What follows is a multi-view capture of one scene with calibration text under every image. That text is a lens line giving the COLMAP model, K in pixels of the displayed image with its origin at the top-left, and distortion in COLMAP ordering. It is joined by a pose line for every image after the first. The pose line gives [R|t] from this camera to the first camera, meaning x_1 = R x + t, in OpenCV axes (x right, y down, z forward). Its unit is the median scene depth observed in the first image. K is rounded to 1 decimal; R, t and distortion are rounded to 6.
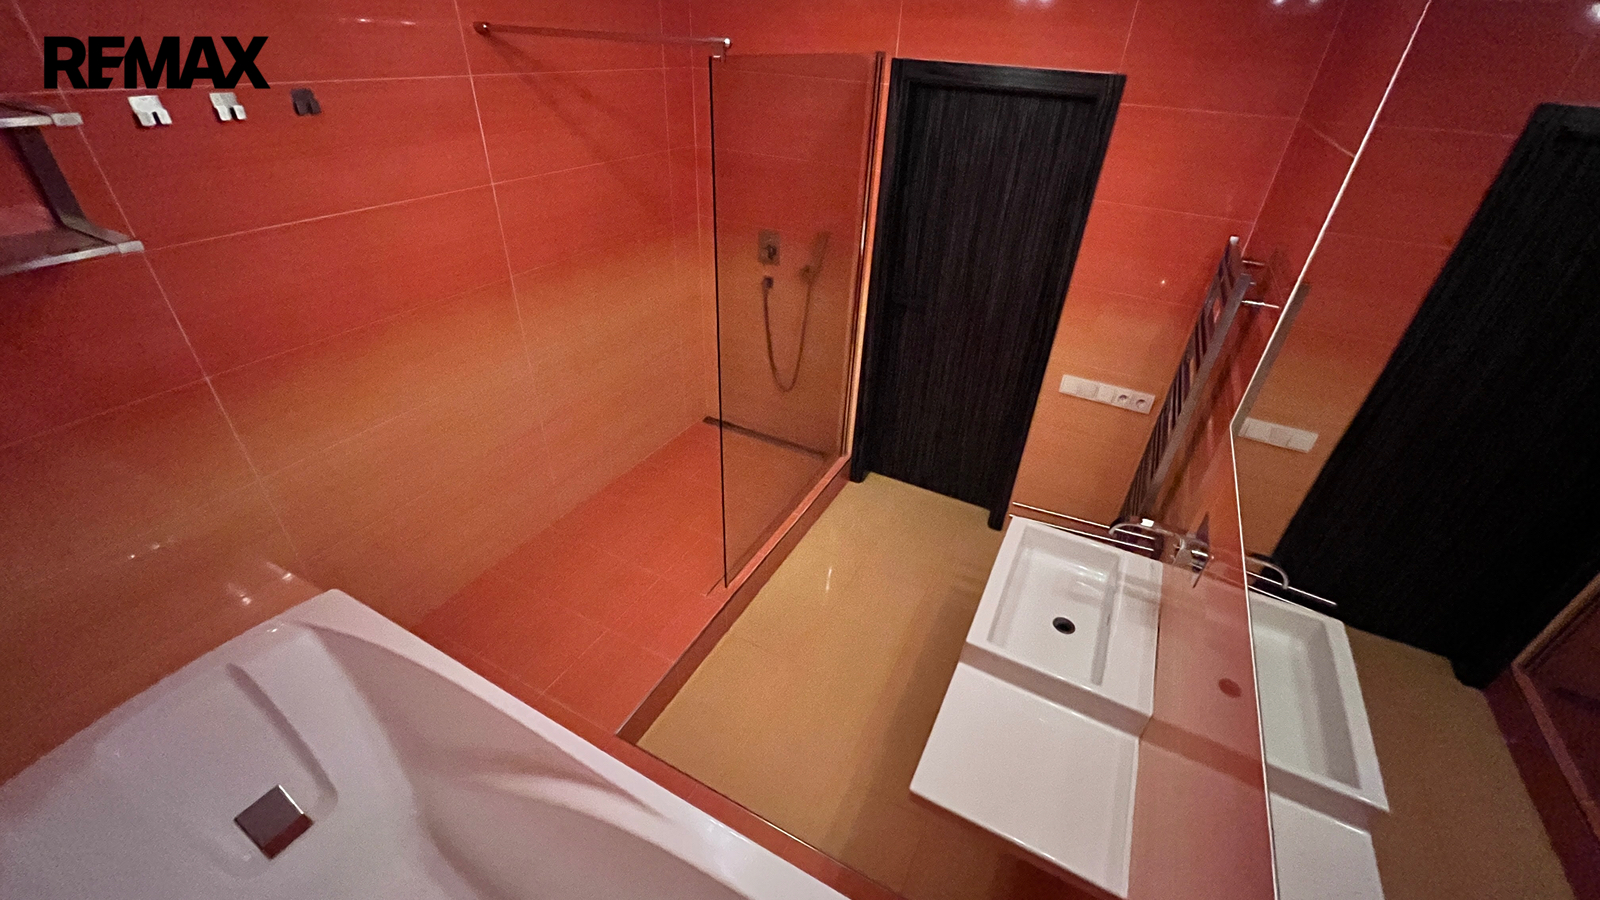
lens RADIAL K [[644.2, 0, 802.6], [0, 644.2, 443.4], [0, 0, 1]] dist [-0.001869, -0.000529]
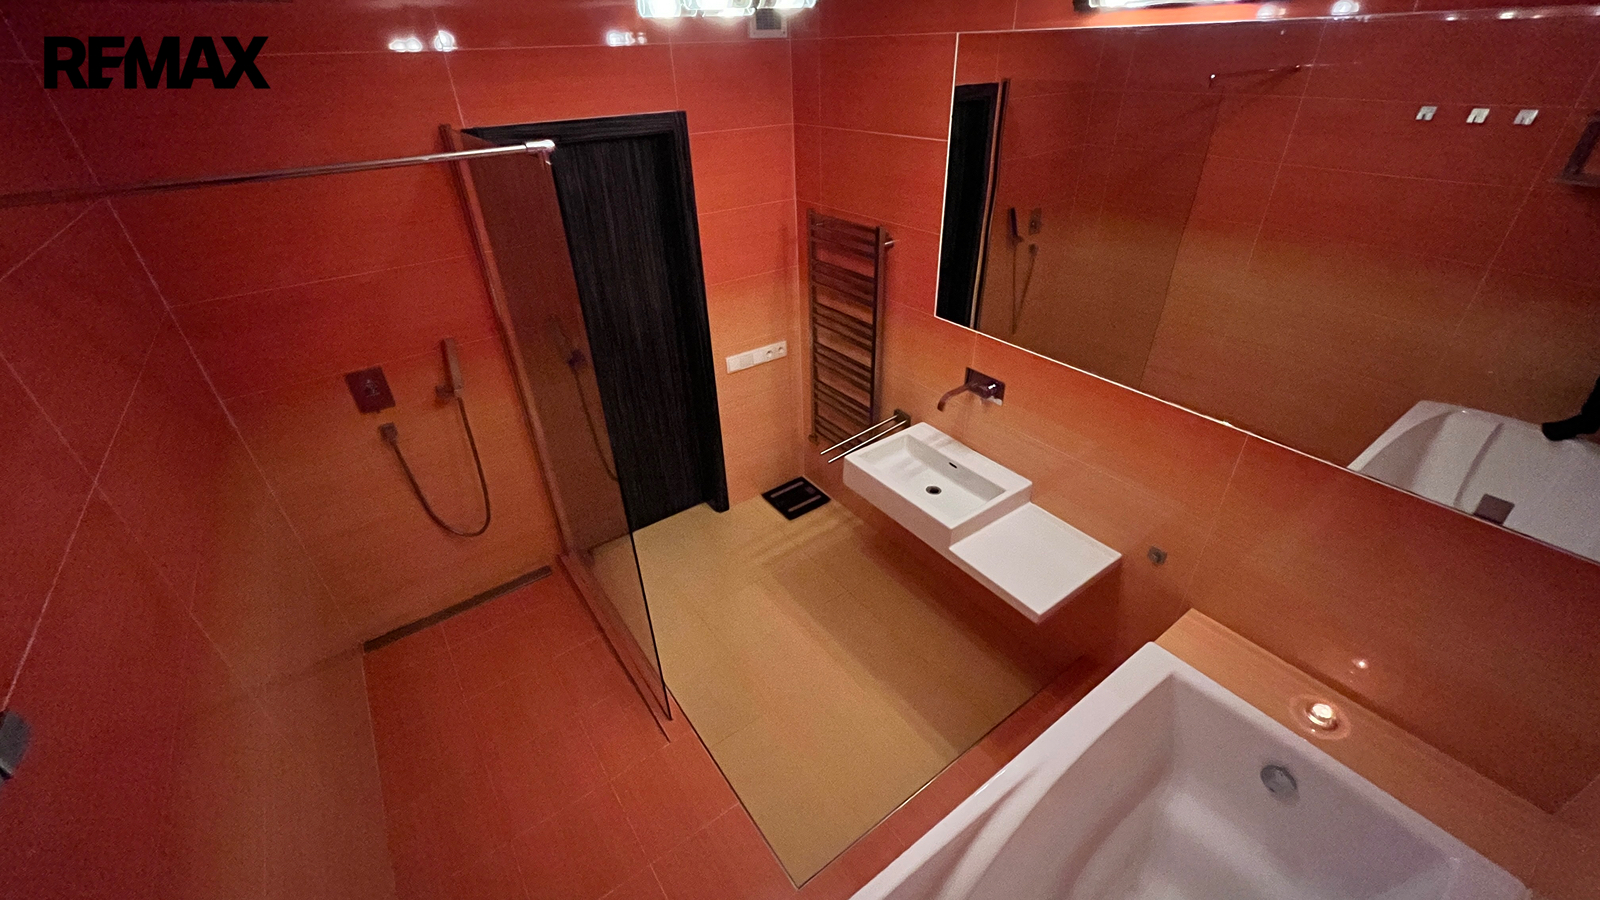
lens RADIAL K [[644.2, 0, 802.6], [0, 644.2, 443.4], [0, 0, 1]] dist [-0.001869, -0.000529]
pose [[0.445392, -0.518345, 0.730031, -0.480424], [0.525648, 0.811442, 0.255452, -0.214137], [-0.724790, 0.269963, 0.633876, 0.205730]]
